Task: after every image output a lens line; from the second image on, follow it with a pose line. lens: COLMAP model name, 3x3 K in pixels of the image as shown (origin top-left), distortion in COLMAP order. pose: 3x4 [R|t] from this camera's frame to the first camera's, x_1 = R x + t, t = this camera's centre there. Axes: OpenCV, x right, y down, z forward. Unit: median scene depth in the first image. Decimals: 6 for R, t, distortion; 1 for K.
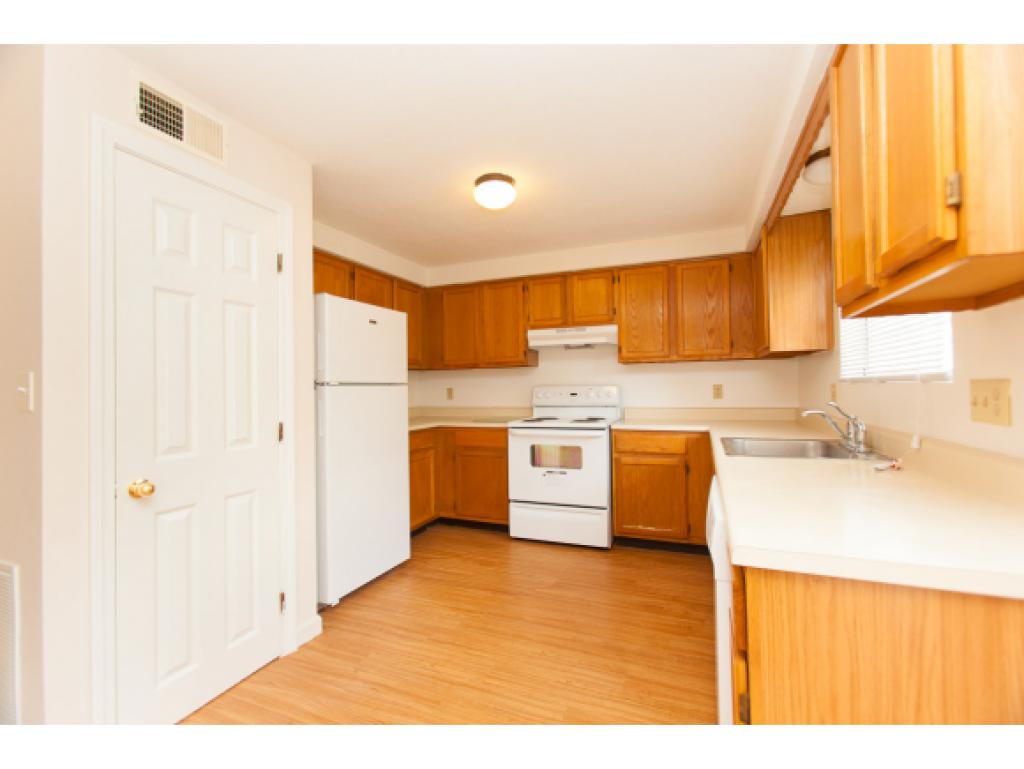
lens RADIAL K [[455.4, 0, 512.0], [0, 455.4, 384.5], [0, 0, 1]] dist [-0.000132, 0.000085]
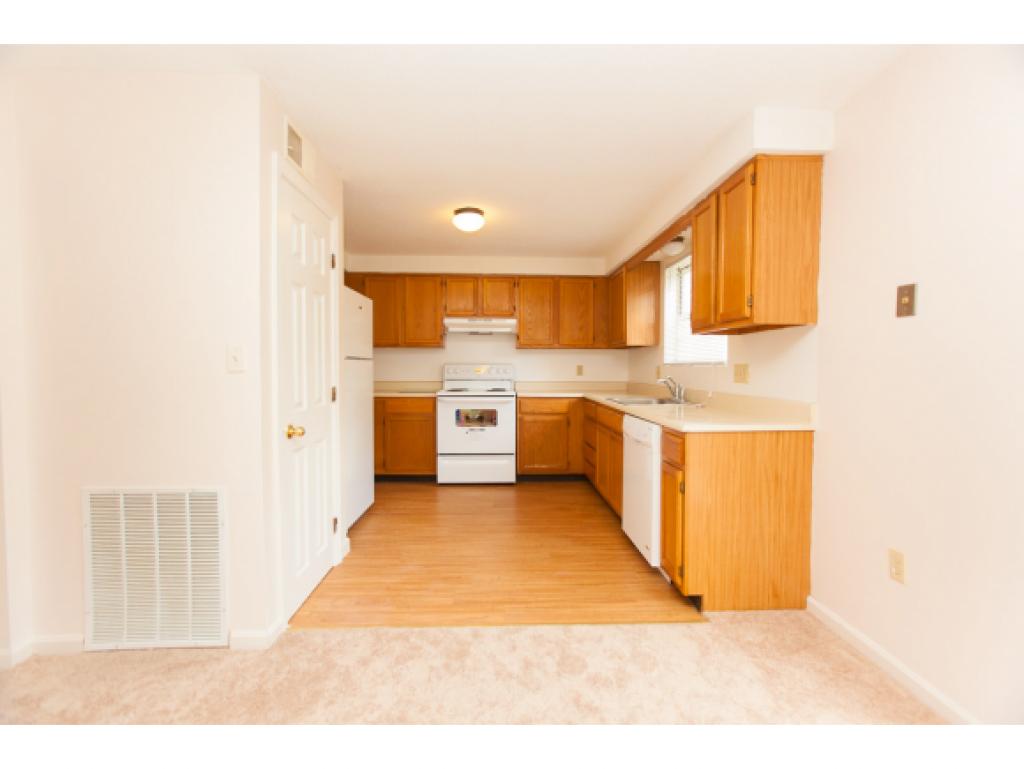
lens RADIAL K [[462.3, 0, 512.0], [0, 462.3, 384.5], [0, 0, 1]] dist [-0.000319, 0.000008]
pose [[0.907818, 0.003401, 0.419350, -0.372354], [-0.021546, 0.999025, 0.038541, 0.009121], [-0.418810, -0.044023, 0.907006, -0.242797]]
